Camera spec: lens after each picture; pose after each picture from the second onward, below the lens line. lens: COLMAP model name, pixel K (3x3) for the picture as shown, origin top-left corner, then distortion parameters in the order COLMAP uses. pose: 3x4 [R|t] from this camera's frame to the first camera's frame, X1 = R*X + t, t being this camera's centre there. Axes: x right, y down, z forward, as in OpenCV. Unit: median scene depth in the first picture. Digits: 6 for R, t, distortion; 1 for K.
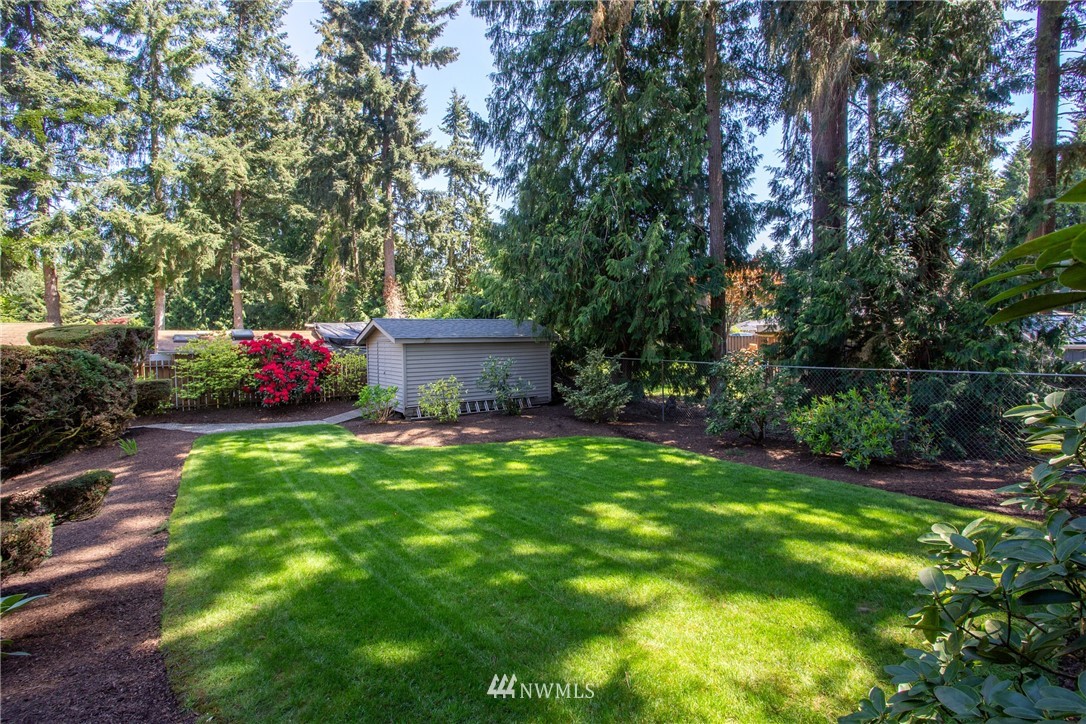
lens RADIAL K [[549.3, 0, 531.0], [0, 549.3, 346.6], [0, 0, 1]] dist [-0.023627, 0.000206]
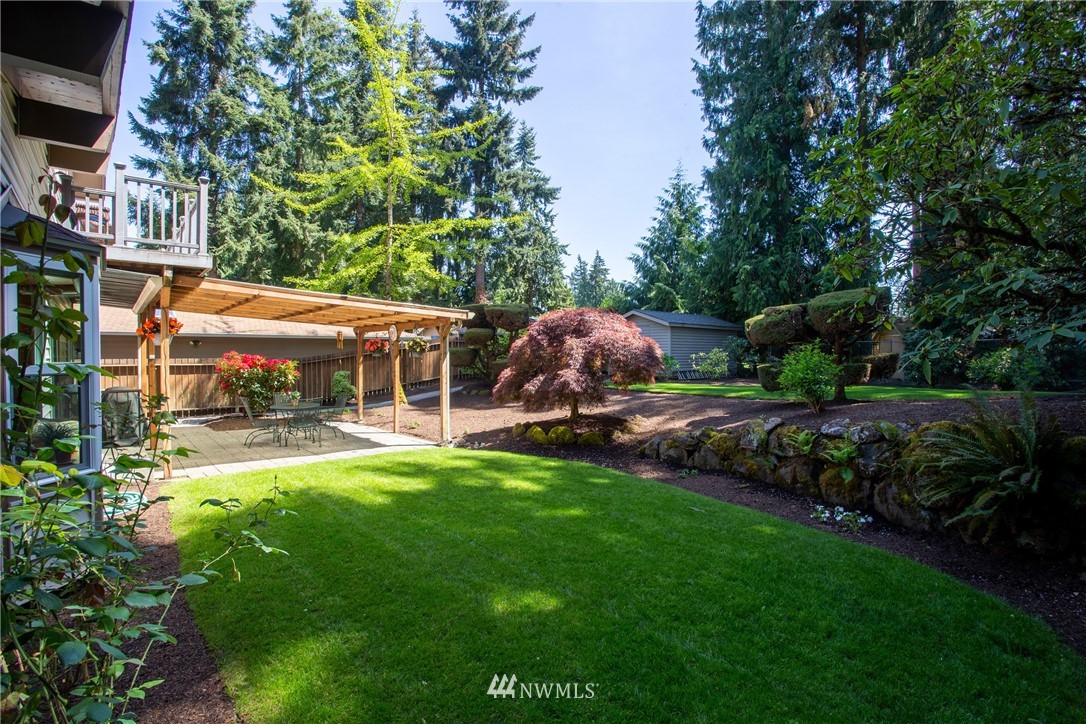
lens RADIAL K [[549.3, 0, 531.0], [0, 549.3, 346.6], [0, 0, 1]] dist [-0.023627, 0.000206]
pose [[0.996677, 0.004318, 0.081335, -0.248143], [-0.001225, 0.999275, -0.038045, 0.041020], [-0.081441, 0.037819, 0.995960, -0.123553]]
